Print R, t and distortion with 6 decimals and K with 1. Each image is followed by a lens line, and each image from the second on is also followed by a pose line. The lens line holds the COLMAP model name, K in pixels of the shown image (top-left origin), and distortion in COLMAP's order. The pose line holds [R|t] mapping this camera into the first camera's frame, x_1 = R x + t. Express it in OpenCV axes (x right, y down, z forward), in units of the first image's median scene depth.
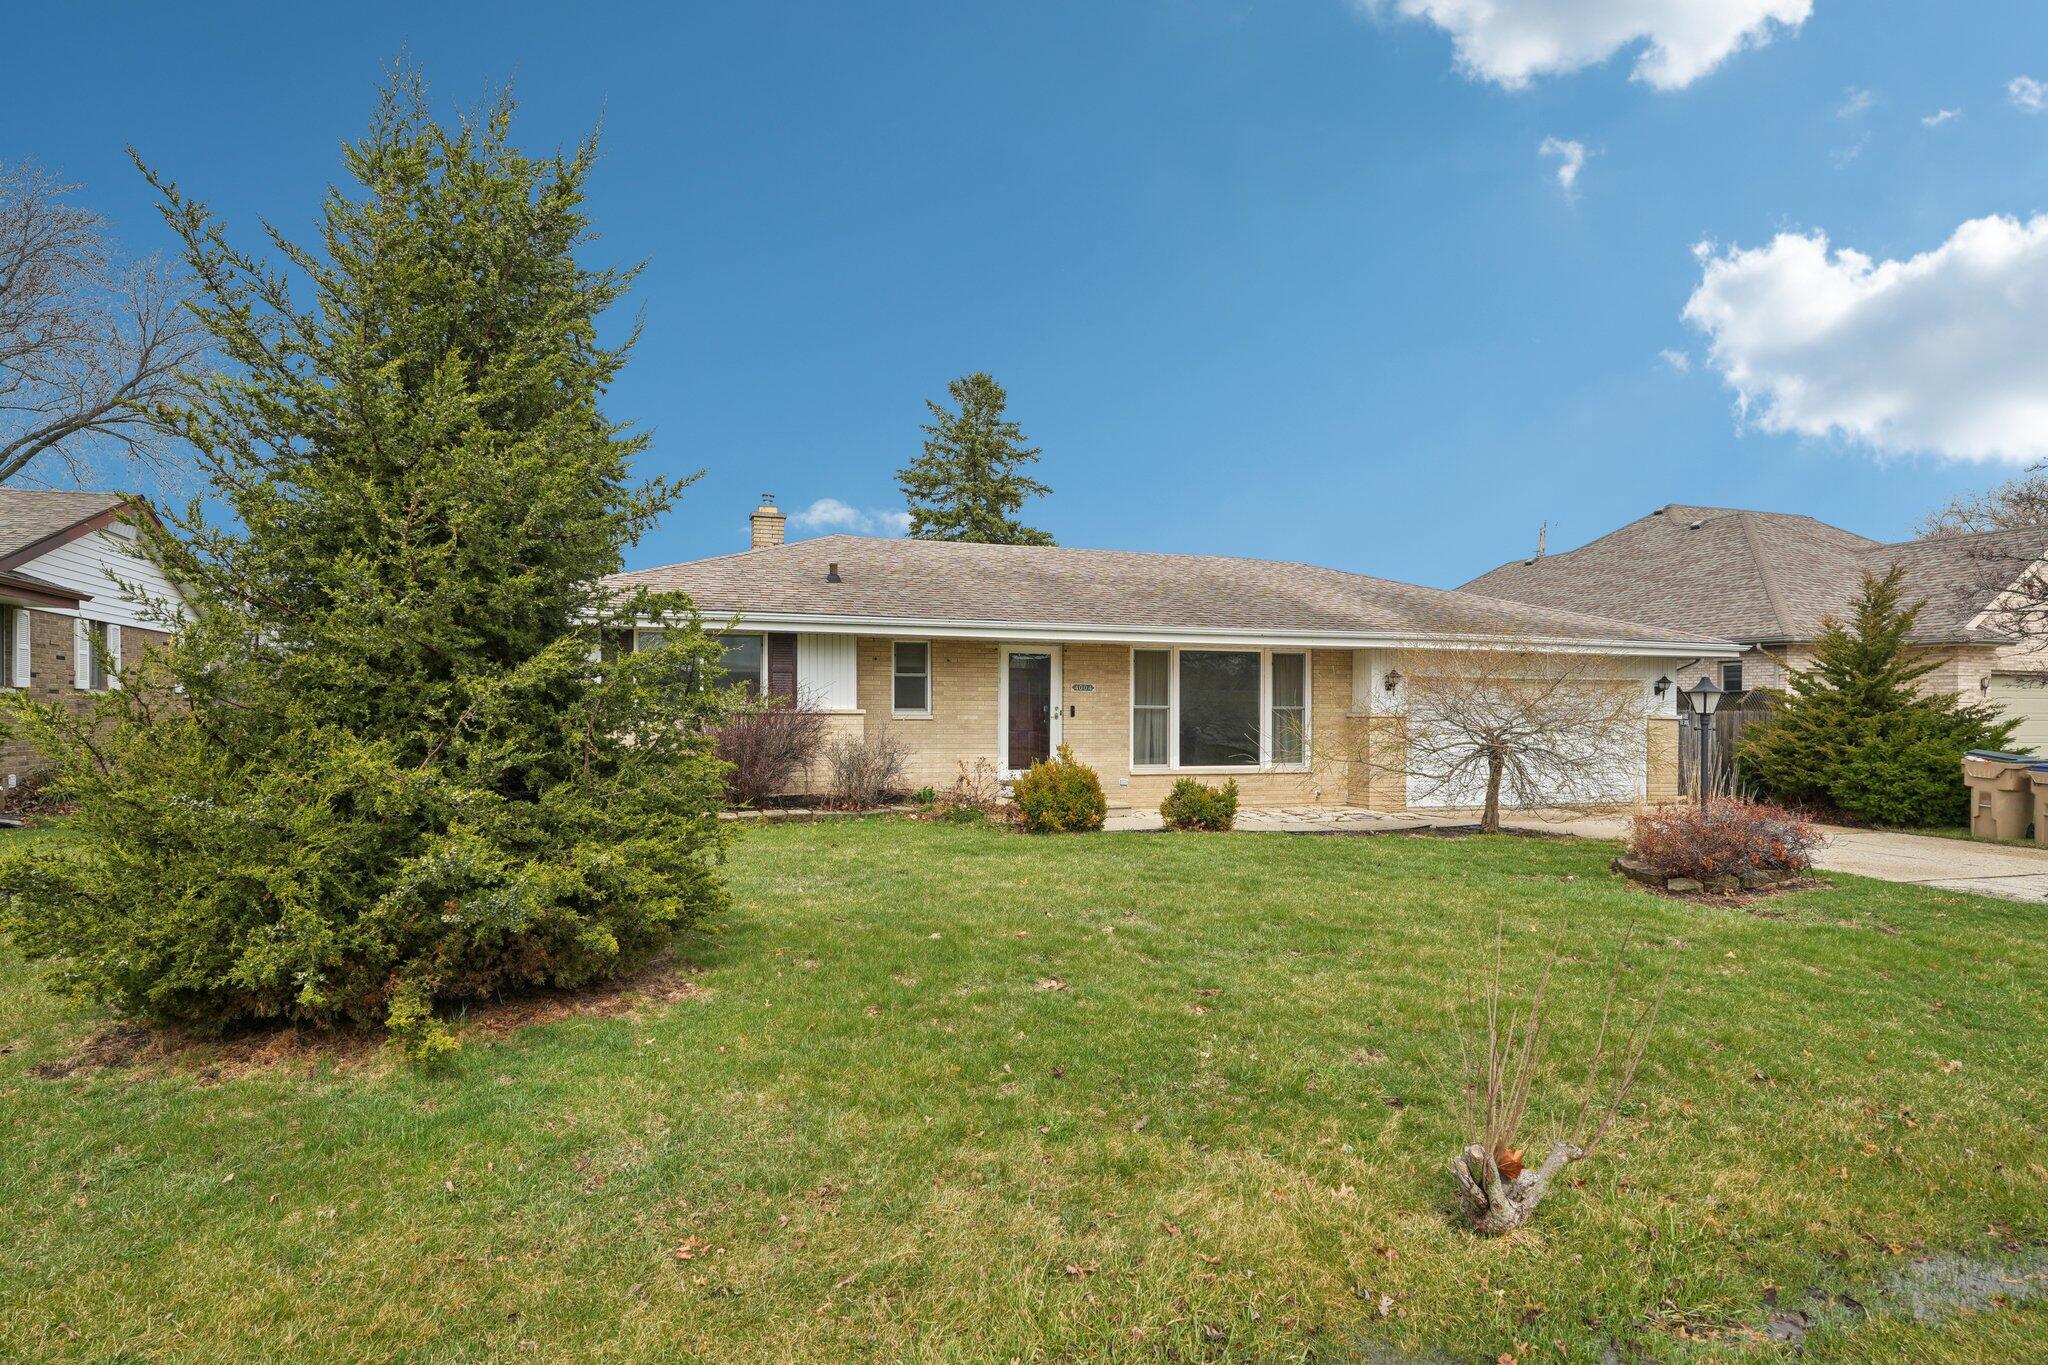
lens RADIAL K [[1234.9, 0, 1024.0], [0, 1234.9, 682.5], [0, 0, 1]] dist [-0.001628, -0.000315]
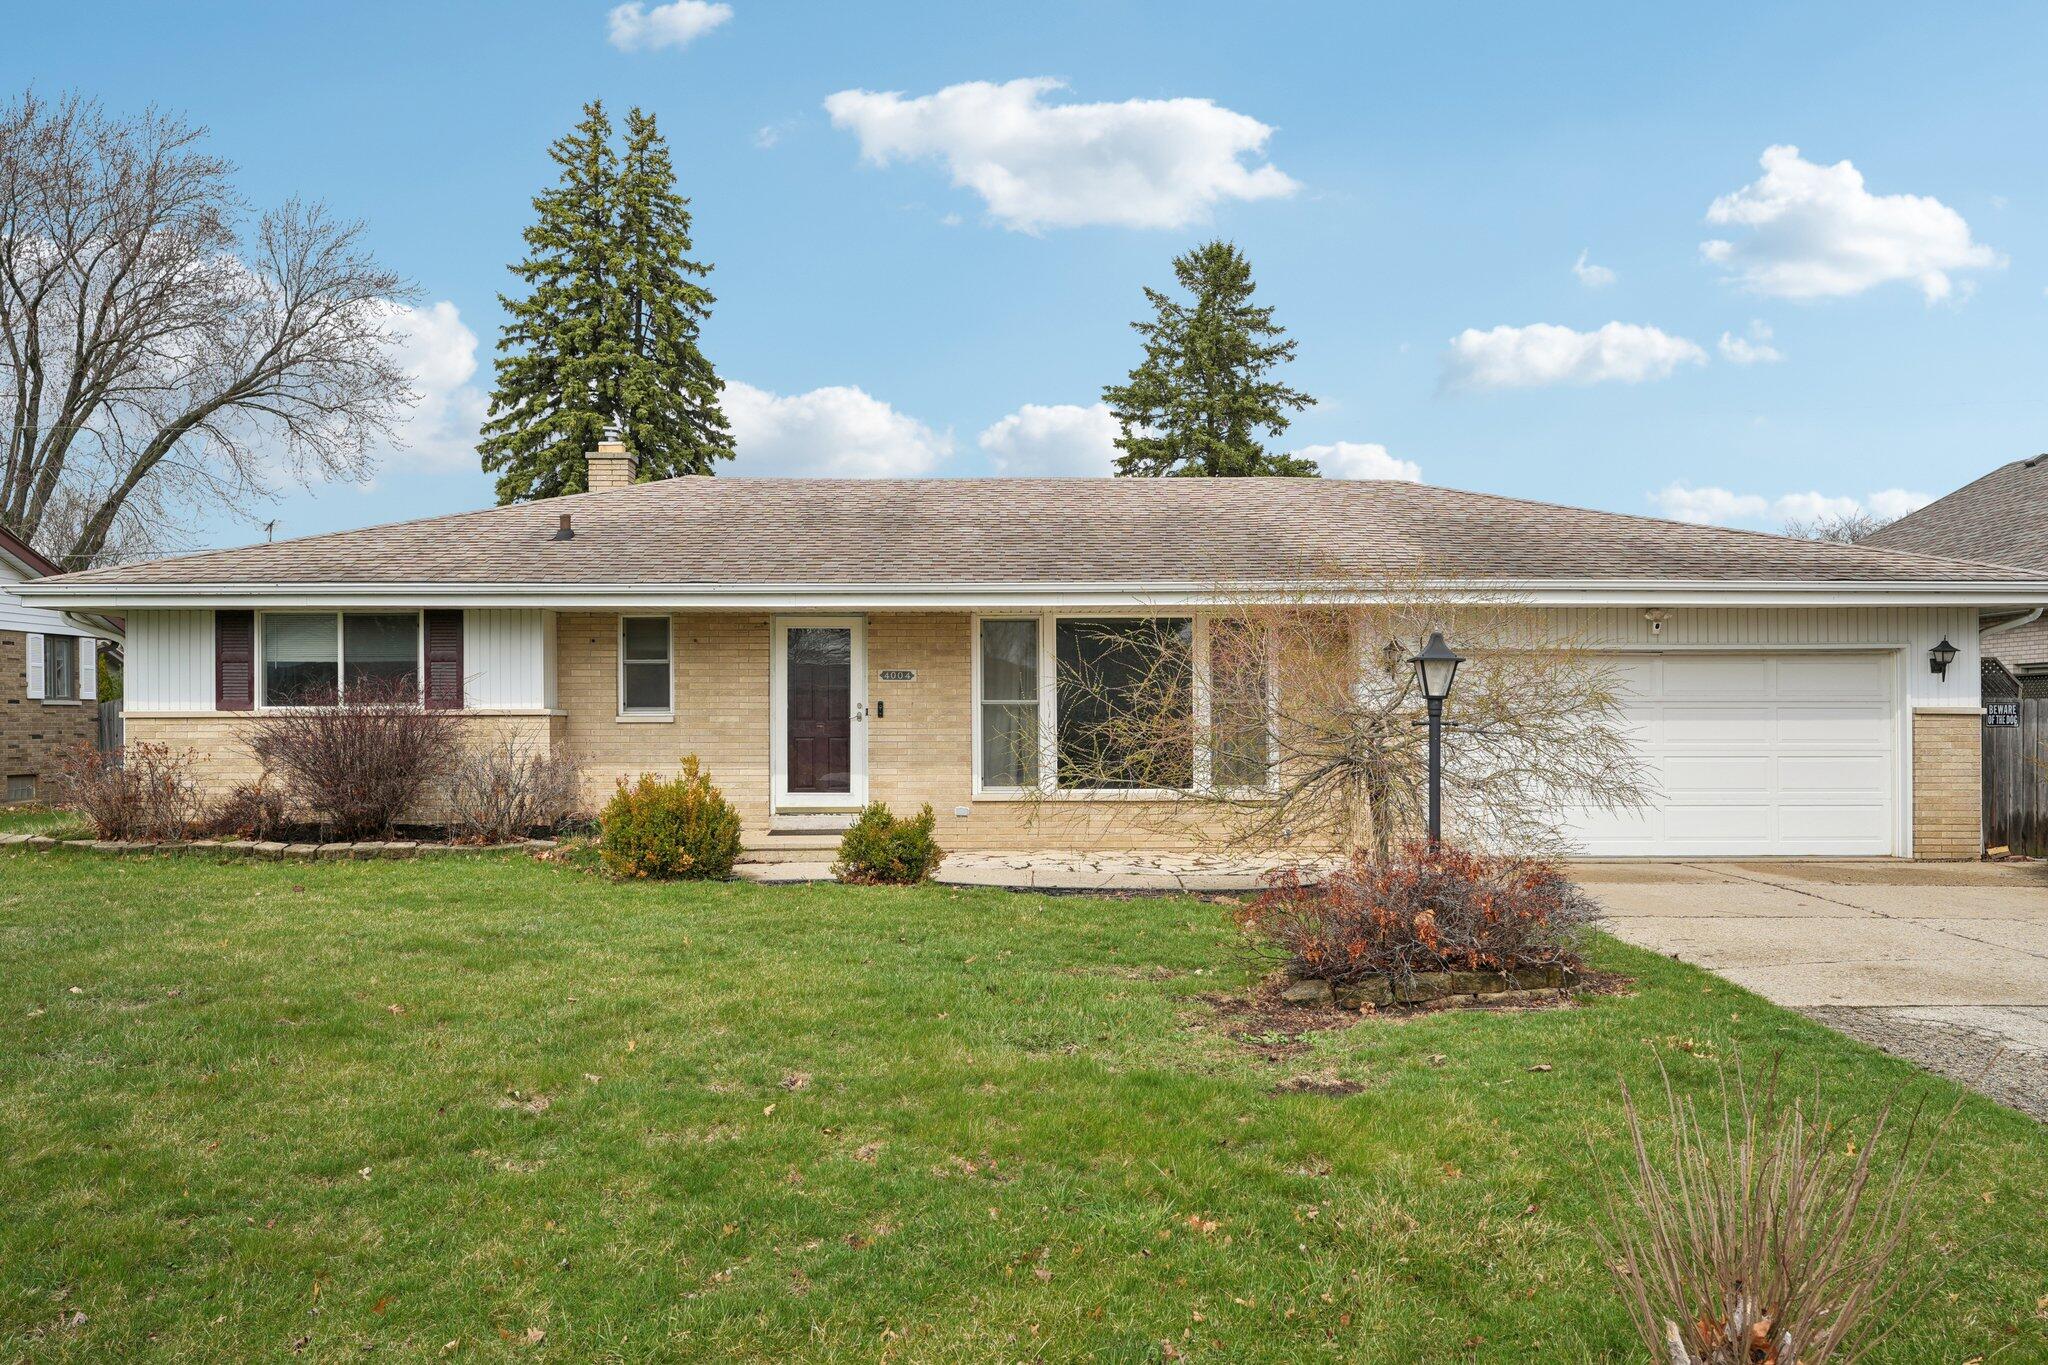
lens RADIAL K [[1653.0, 0, 1024.0], [0, 1653.0, 682.5], [0, 0, 1]] dist [0.006900, 0.000267]
pose [[0.947225, -0.014900, -0.320224, 0.422297], [0.015233, 0.999883, -0.001464, 0.010706], [0.320208, -0.003491, 0.947341, 0.136659]]
